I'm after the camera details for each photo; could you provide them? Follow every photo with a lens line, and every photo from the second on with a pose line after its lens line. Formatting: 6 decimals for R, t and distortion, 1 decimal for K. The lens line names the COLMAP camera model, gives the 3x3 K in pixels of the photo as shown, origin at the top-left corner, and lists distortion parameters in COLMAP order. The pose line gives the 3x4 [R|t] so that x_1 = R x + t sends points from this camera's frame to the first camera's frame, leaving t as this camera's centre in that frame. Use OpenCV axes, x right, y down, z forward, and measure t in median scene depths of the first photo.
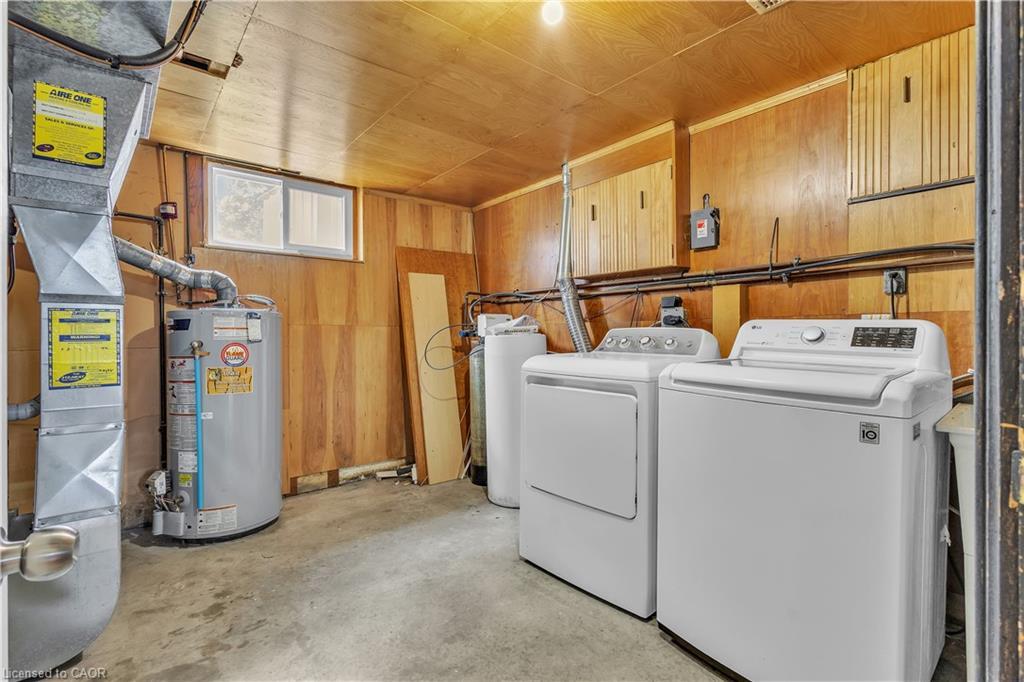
lens RADIAL K [[475.7, 0, 514.2], [0, 475.7, 335.5], [0, 0, 1]] dist [0.008749, -0.001213]
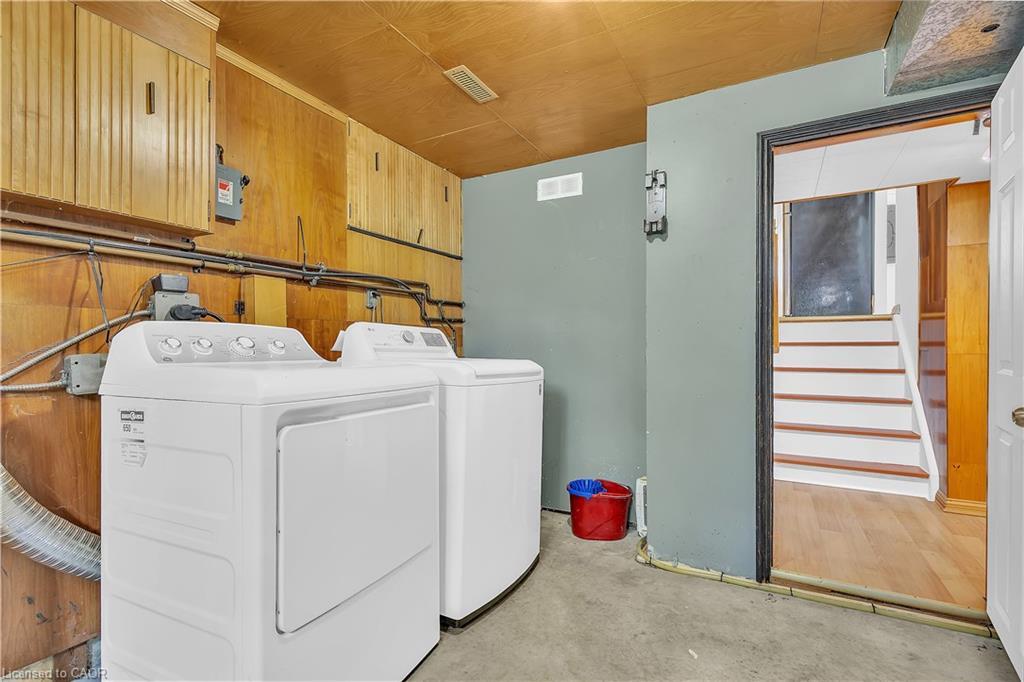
lens RADIAL K [[475.7, 0, 515.8], [0, 475.7, 346.0], [0, 0, 1]] dist [0.008749, -0.001213]
pose [[-0.381703, 0.000408, 0.924285, -0.513482], [0.006653, 0.999975, 0.002306, 0.016810], [-0.924261, 0.007030, -0.381697, 0.976333]]
